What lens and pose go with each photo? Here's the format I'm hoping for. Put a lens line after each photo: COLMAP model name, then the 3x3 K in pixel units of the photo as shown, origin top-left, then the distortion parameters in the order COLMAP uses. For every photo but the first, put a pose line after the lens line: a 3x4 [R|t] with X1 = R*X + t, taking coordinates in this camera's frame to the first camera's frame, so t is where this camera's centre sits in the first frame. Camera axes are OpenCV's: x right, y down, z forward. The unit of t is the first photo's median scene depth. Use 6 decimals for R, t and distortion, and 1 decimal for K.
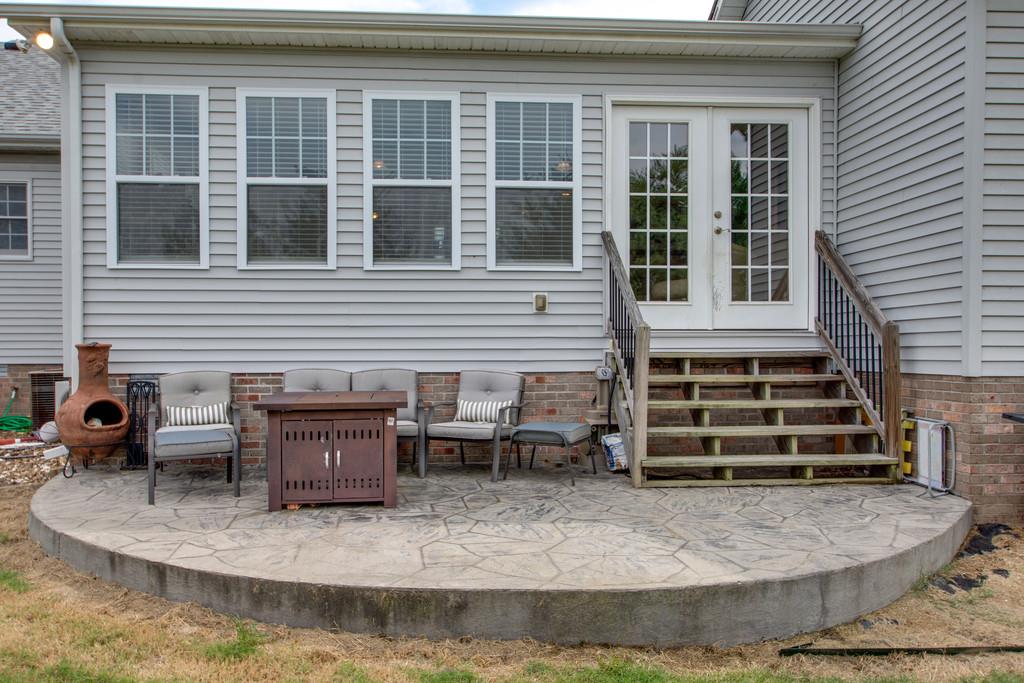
lens RADIAL K [[757.4, 0, 509.1], [0, 757.4, 352.0], [0, 0, 1]] dist [-0.006995, -0.004494]
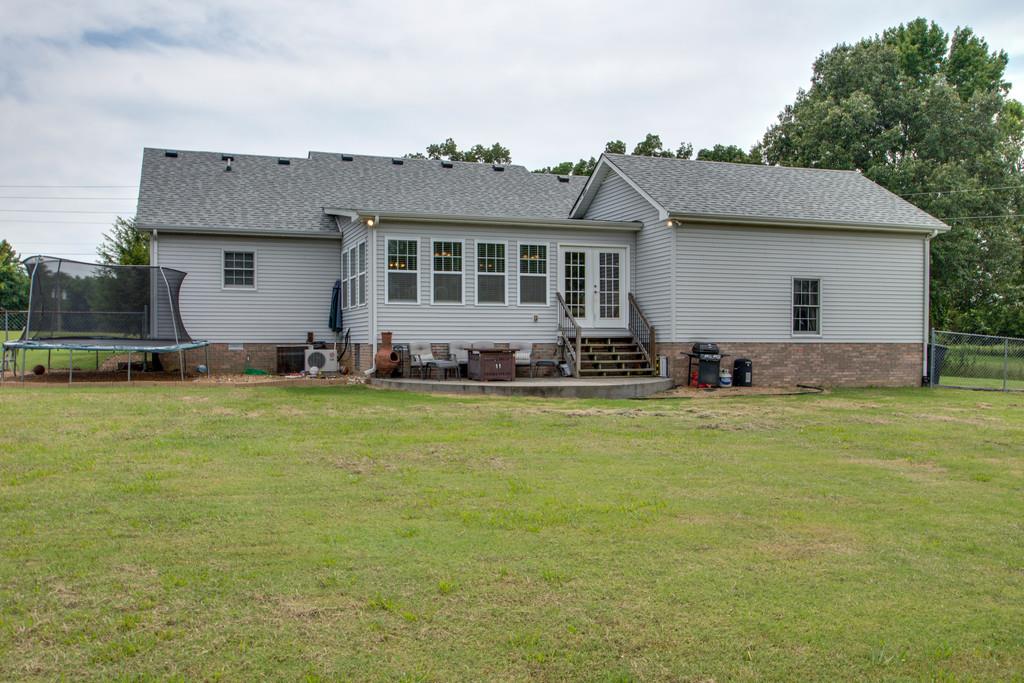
lens RADIAL K [[757.4, 0, 509.1], [0, 757.4, 352.0], [0, 0, 1]] dist [-0.006995, -0.004494]
pose [[0.966857, -0.003445, 0.255295, -0.757891], [0.002087, 0.999982, 0.005591, 0.043035], [-0.255310, -0.004873, 0.966847, -1.640618]]
